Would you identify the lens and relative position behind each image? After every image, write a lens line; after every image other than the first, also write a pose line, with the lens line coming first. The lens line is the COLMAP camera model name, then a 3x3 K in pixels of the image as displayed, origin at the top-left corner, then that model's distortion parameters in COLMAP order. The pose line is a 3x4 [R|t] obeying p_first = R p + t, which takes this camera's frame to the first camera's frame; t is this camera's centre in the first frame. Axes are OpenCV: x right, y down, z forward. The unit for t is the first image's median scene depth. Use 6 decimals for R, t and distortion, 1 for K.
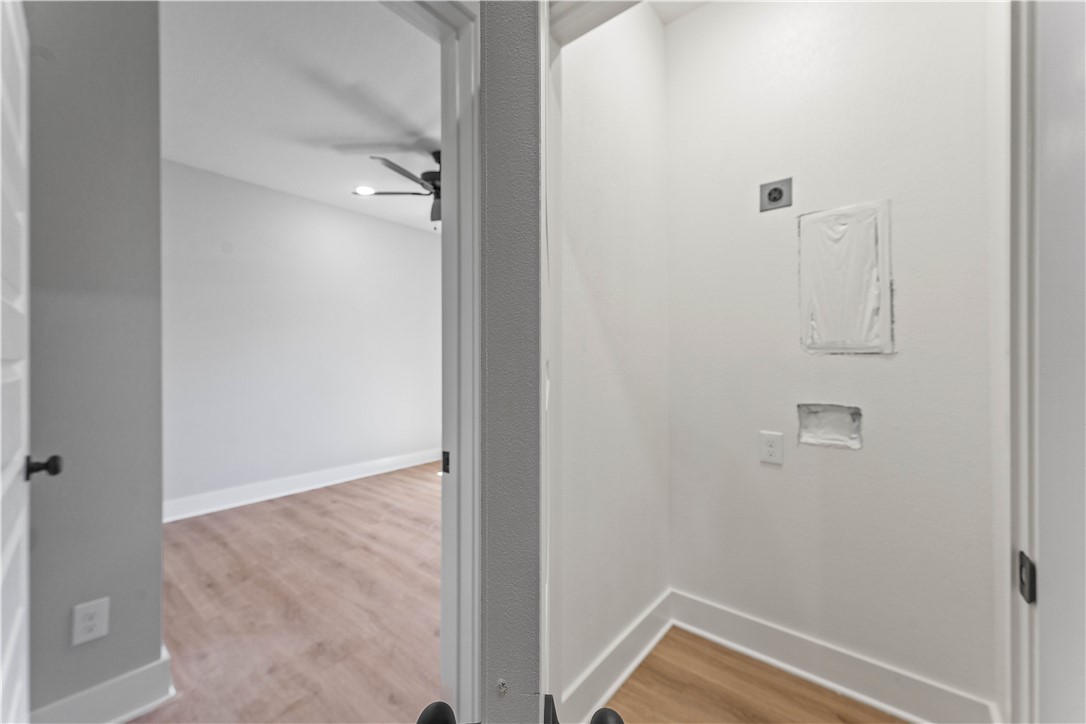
lens RADIAL K [[432.2, 0, 540.1], [0, 432.2, 355.3], [0, 0, 1]] dist [-0.001220, -0.000012]
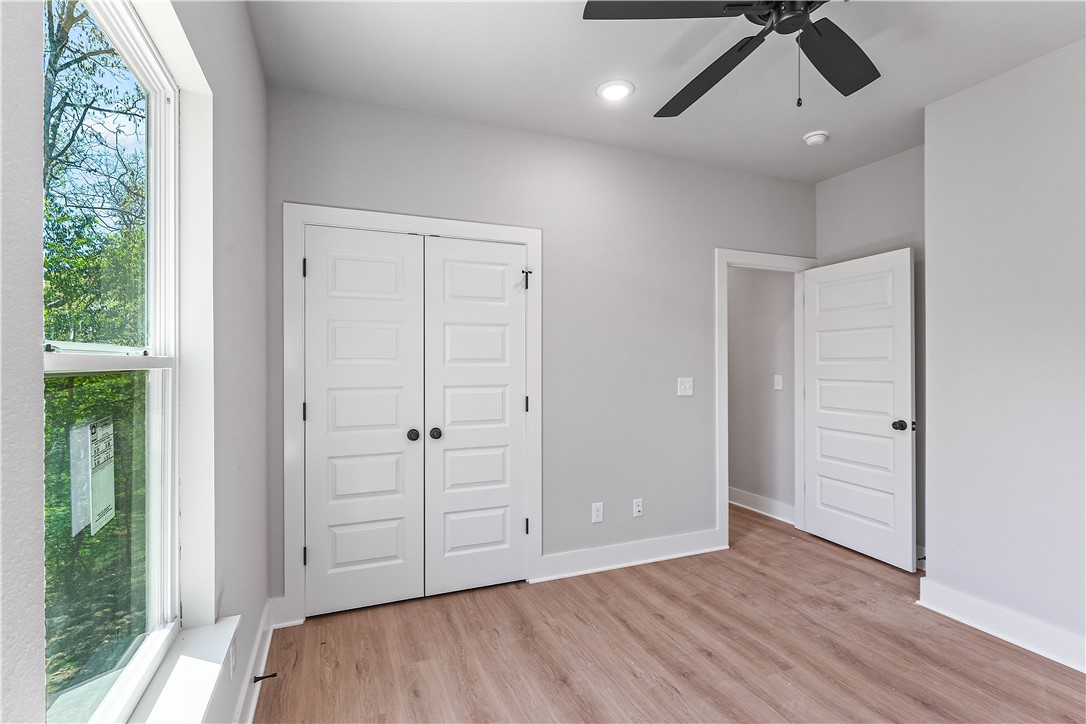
lens RADIAL K [[506.4, 0, 543.0], [0, 506.4, 362.0], [0, 0, 1]] dist [-0.000163, -0.000011]
pose [[-0.885599, 0.002059, 0.464446, -0.380401], [0.000365, 0.999993, -0.003737, -0.043845], [-0.464450, -0.003140, -0.885594, 2.419103]]
